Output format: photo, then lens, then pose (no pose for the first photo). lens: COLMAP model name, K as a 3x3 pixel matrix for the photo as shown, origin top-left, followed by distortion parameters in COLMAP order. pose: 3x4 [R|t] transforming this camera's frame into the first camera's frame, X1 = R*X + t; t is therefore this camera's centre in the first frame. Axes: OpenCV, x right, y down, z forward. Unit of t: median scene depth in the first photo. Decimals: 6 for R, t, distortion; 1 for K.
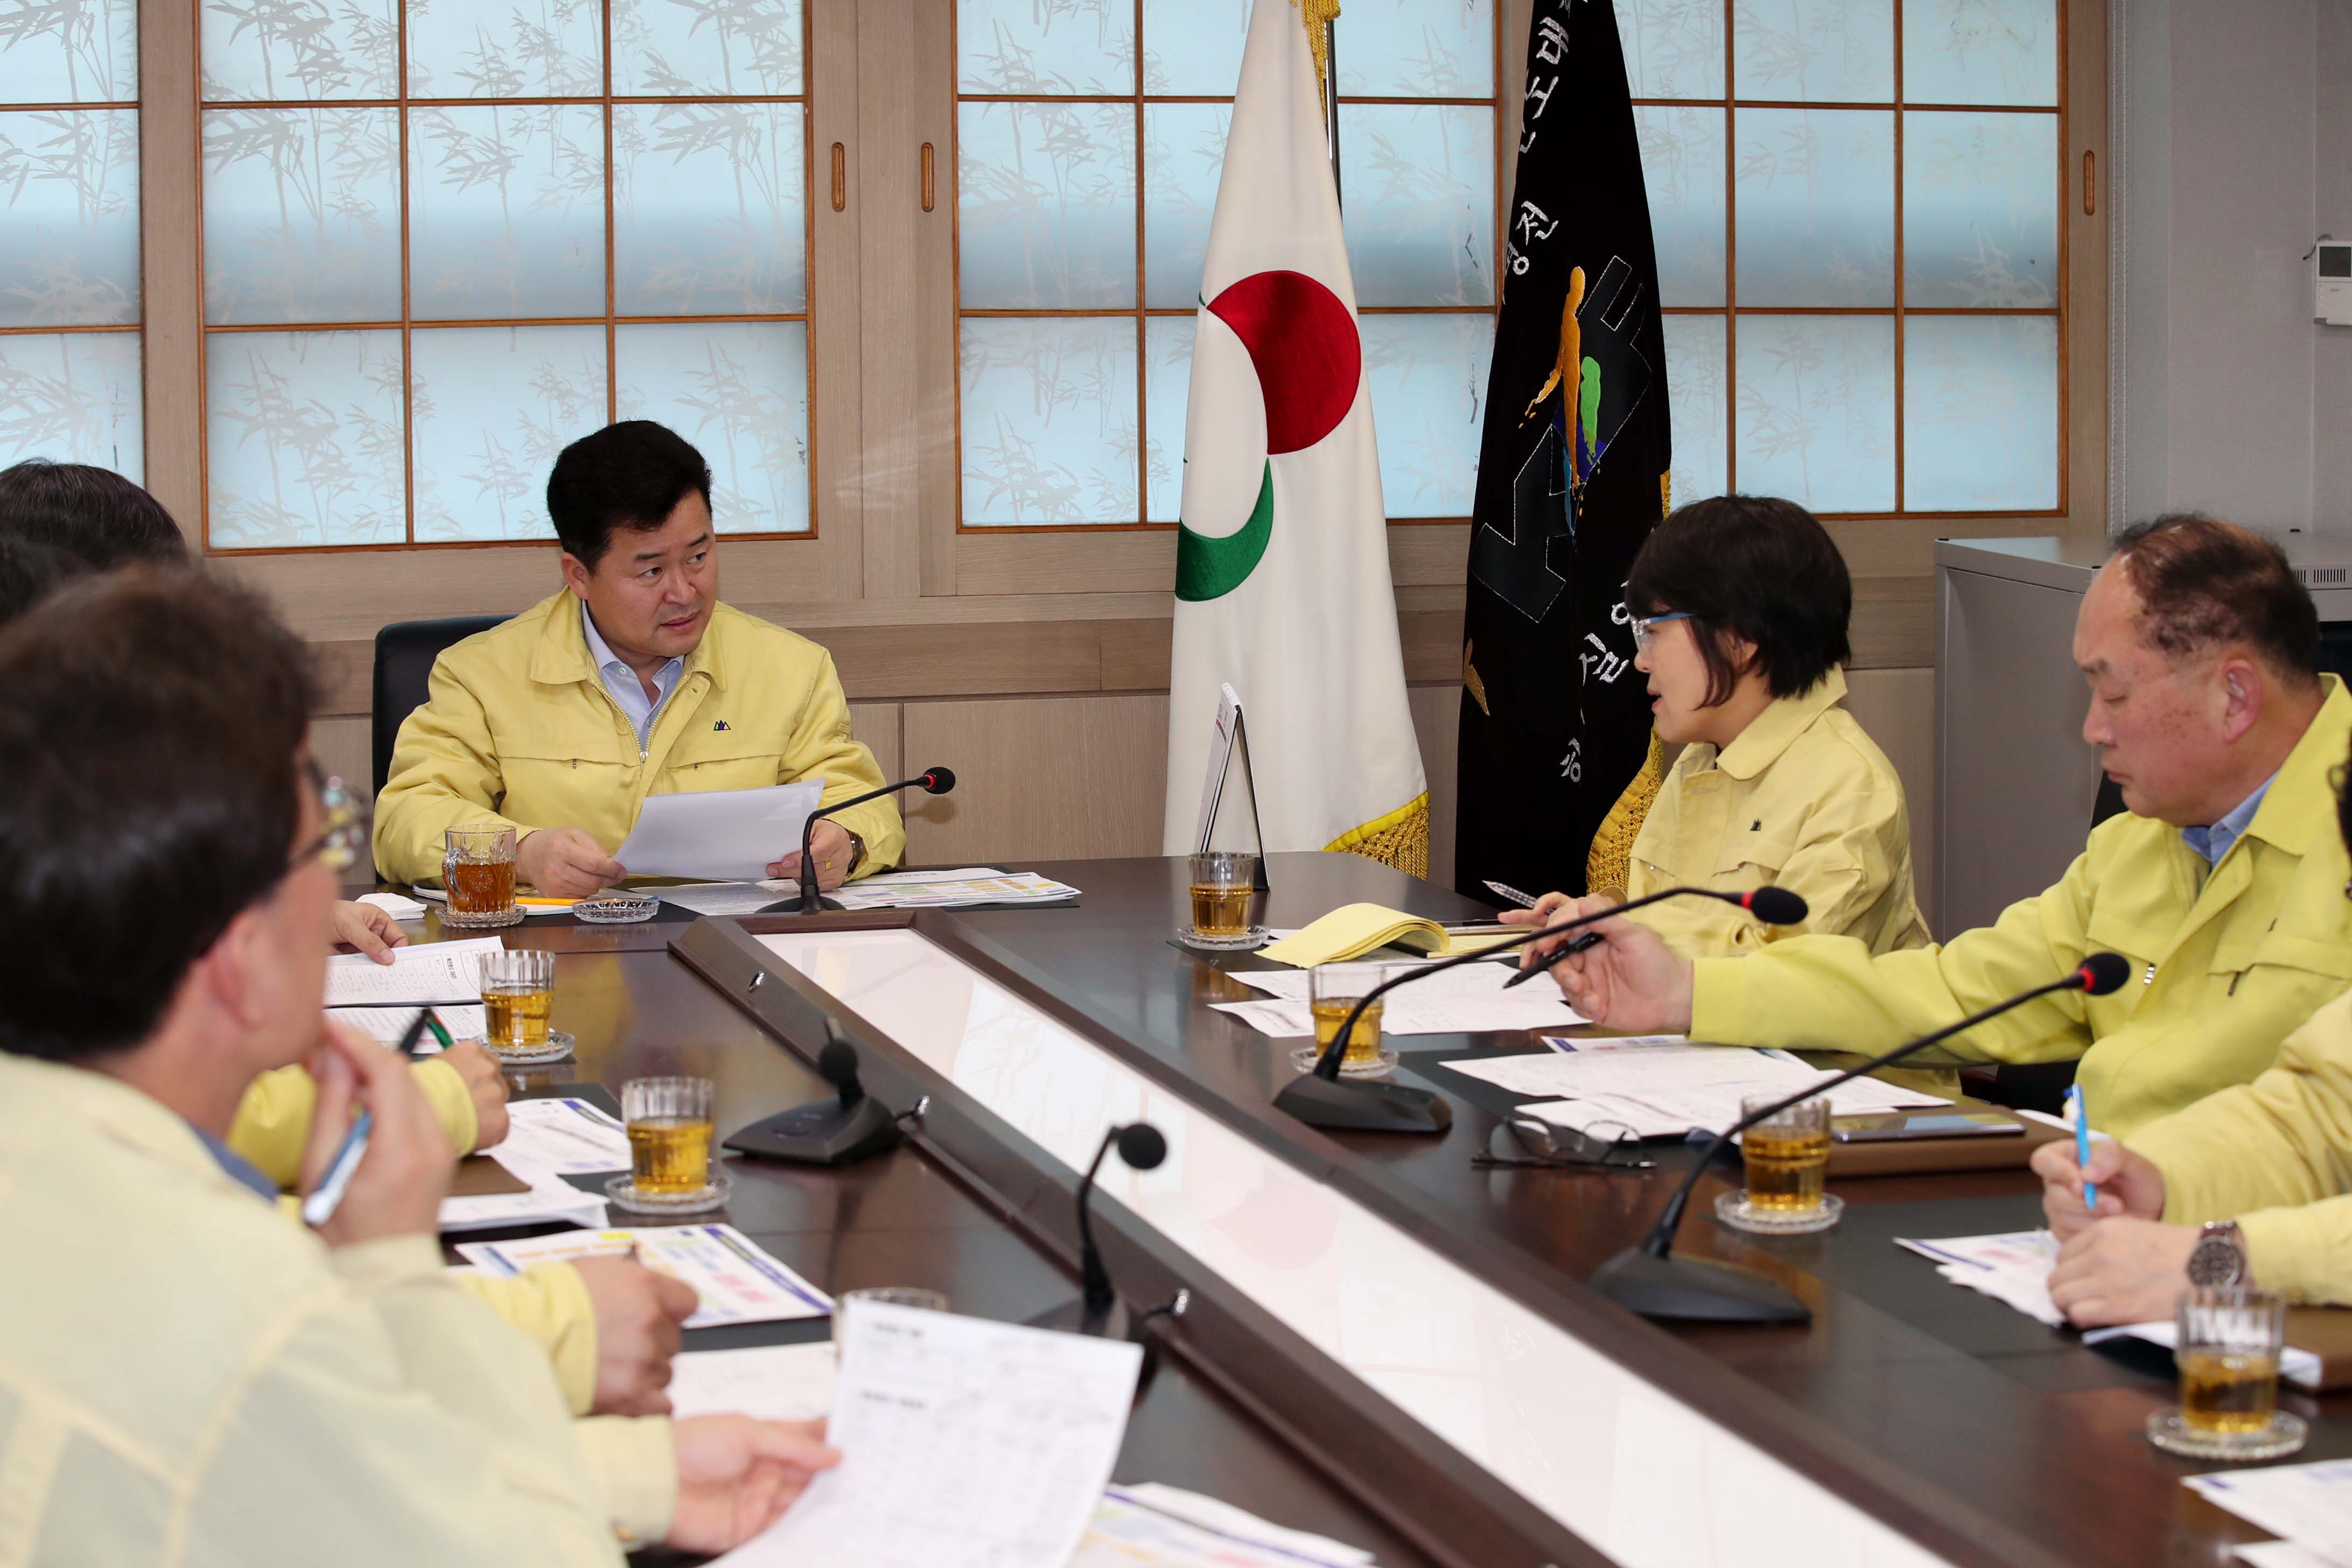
lens RADIAL K [[4749.8, 0, 1181.2], [0, 4749.8, 816.2], [0, 0, 1]] dist [-0.320496, 0.215642]
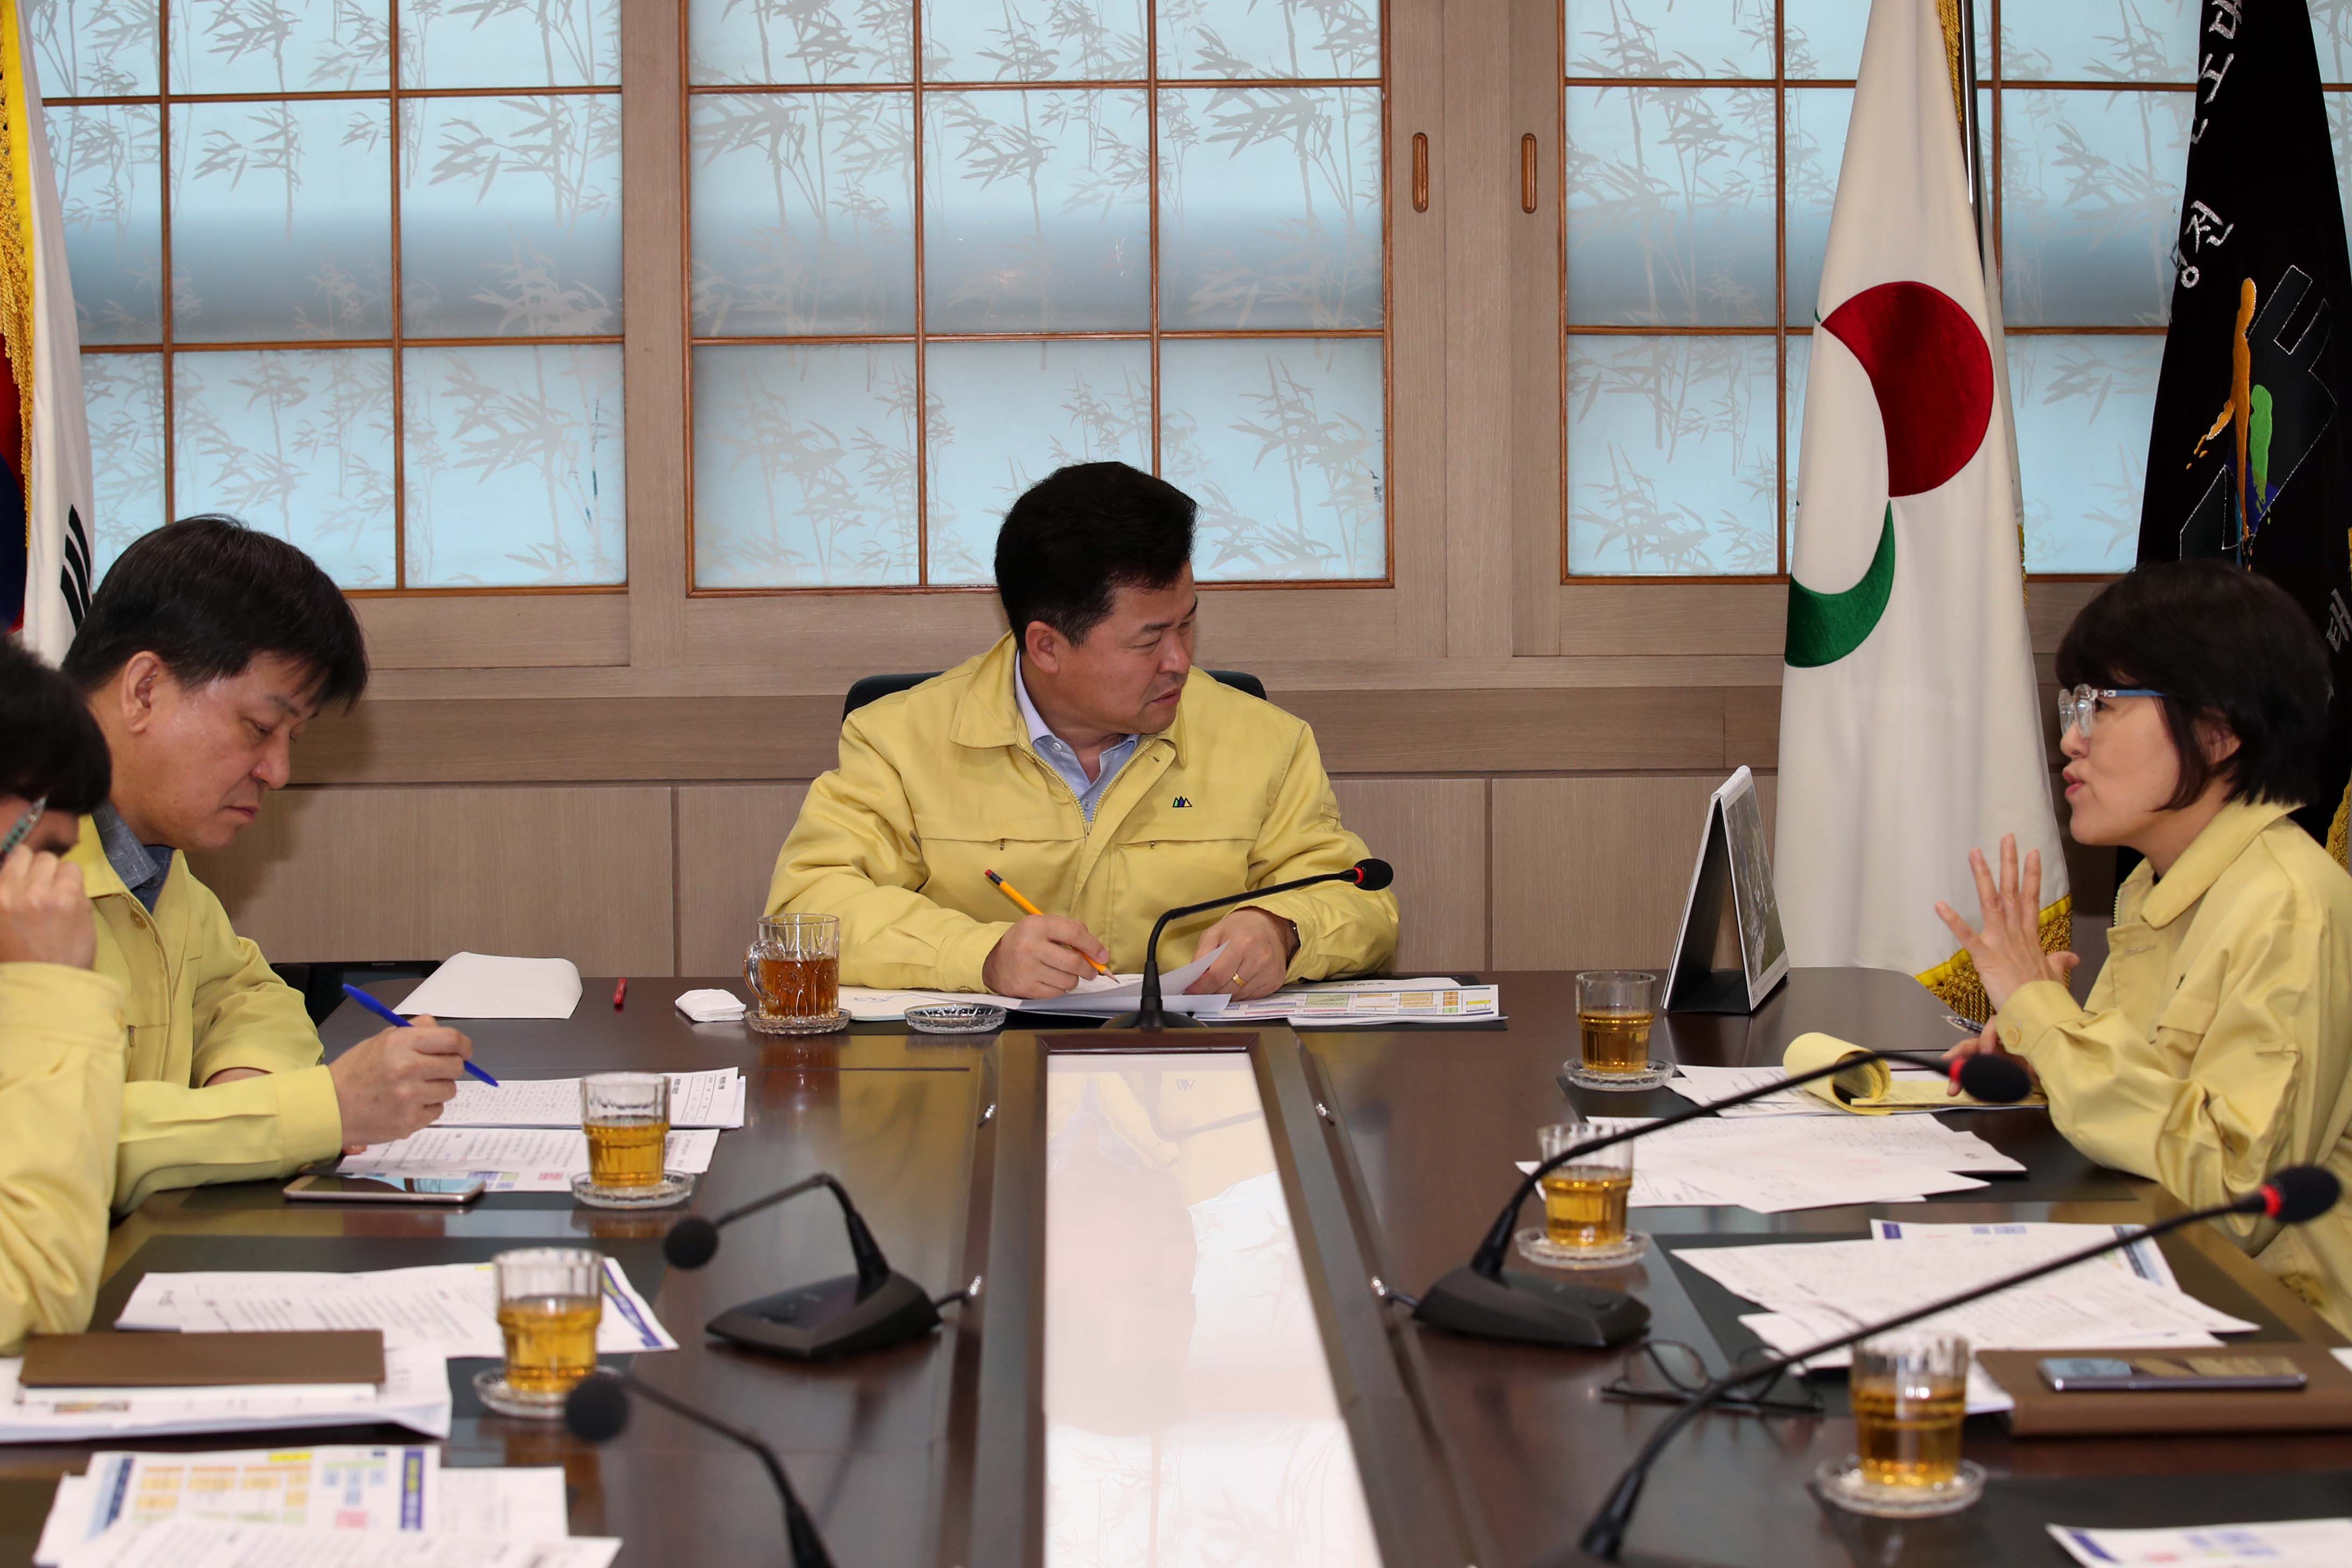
lens RADIAL K [[5024.8, 0, 1176.0], [0, 5024.8, 784.0], [0, 0, 1]] dist [-0.323158, 0.353466]
pose [[0.971947, 0.020447, -0.234309, 0.104554], [-0.024618, 0.999586, -0.014888, -0.008046], [0.233907, 0.020239, 0.972048, 0.097248]]
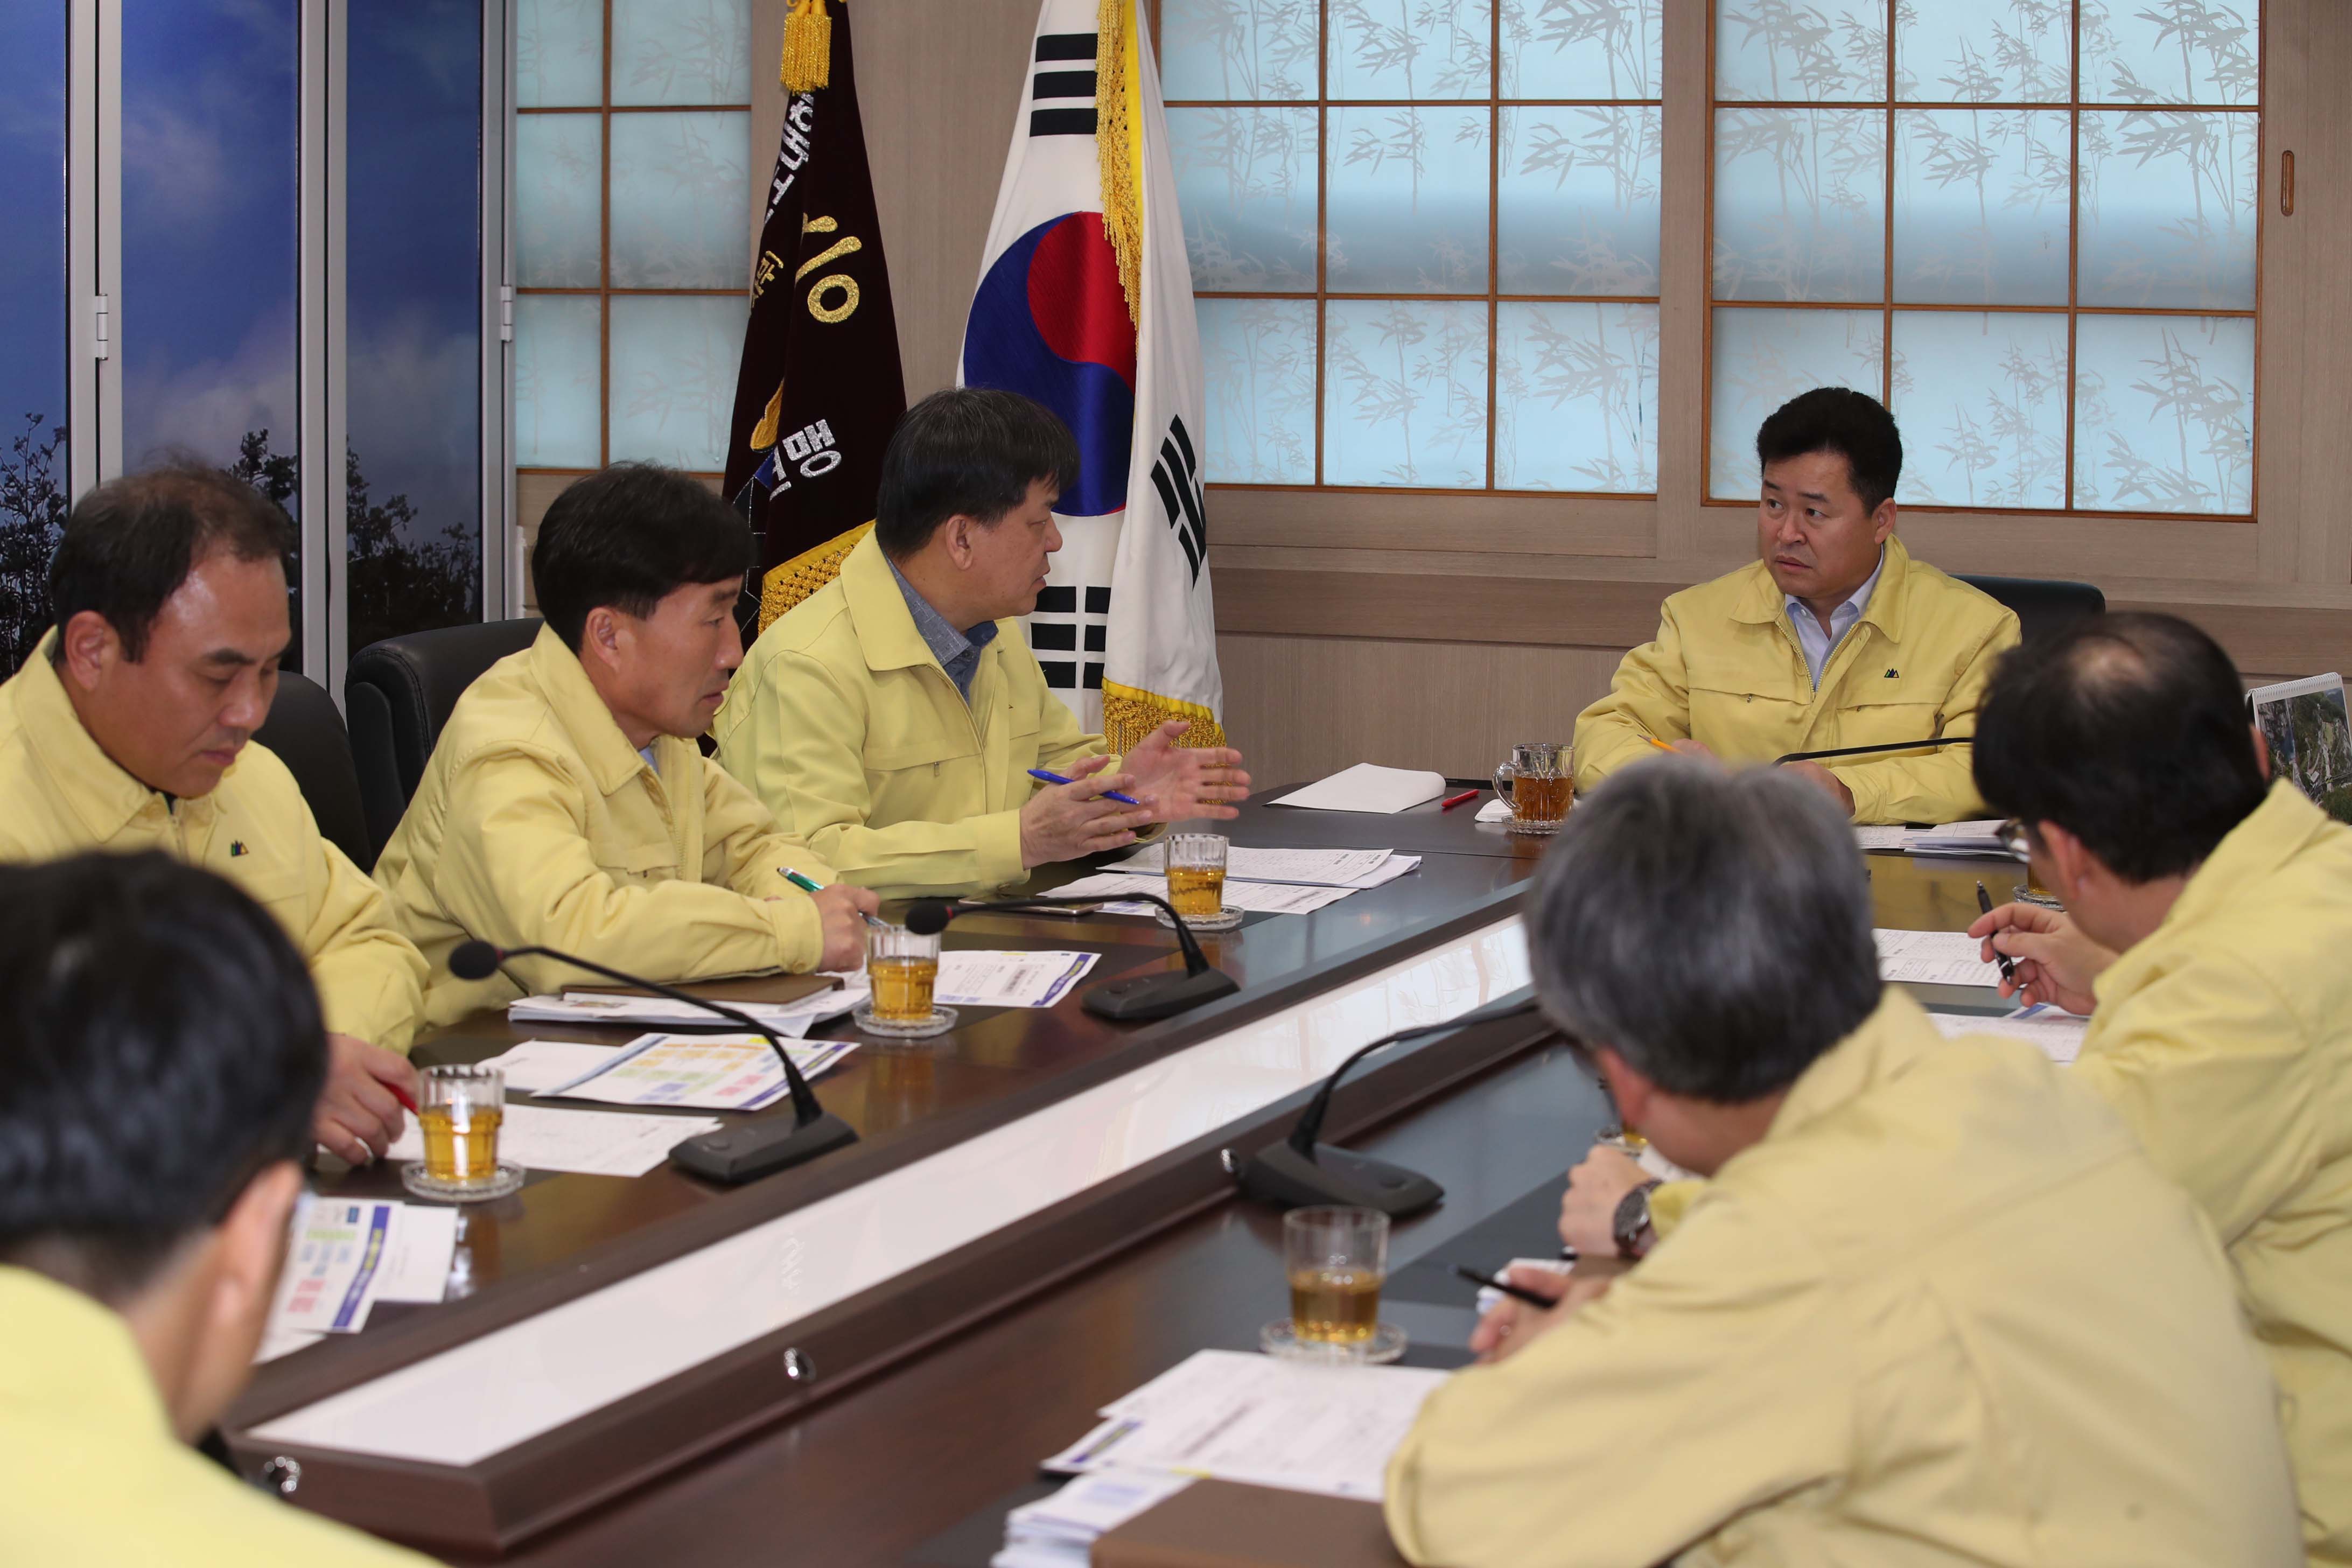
lens RADIAL K [[4749.8, 0, 1181.2], [0, 4749.8, 816.2], [0, 0, 1]] dist [-0.320496, 0.215642]
pose [[0.797940, 0.081956, -0.597139, 0.373255], [-0.079611, 0.996363, 0.030367, -0.005658], [0.597457, 0.023307, 0.801562, 0.018063]]
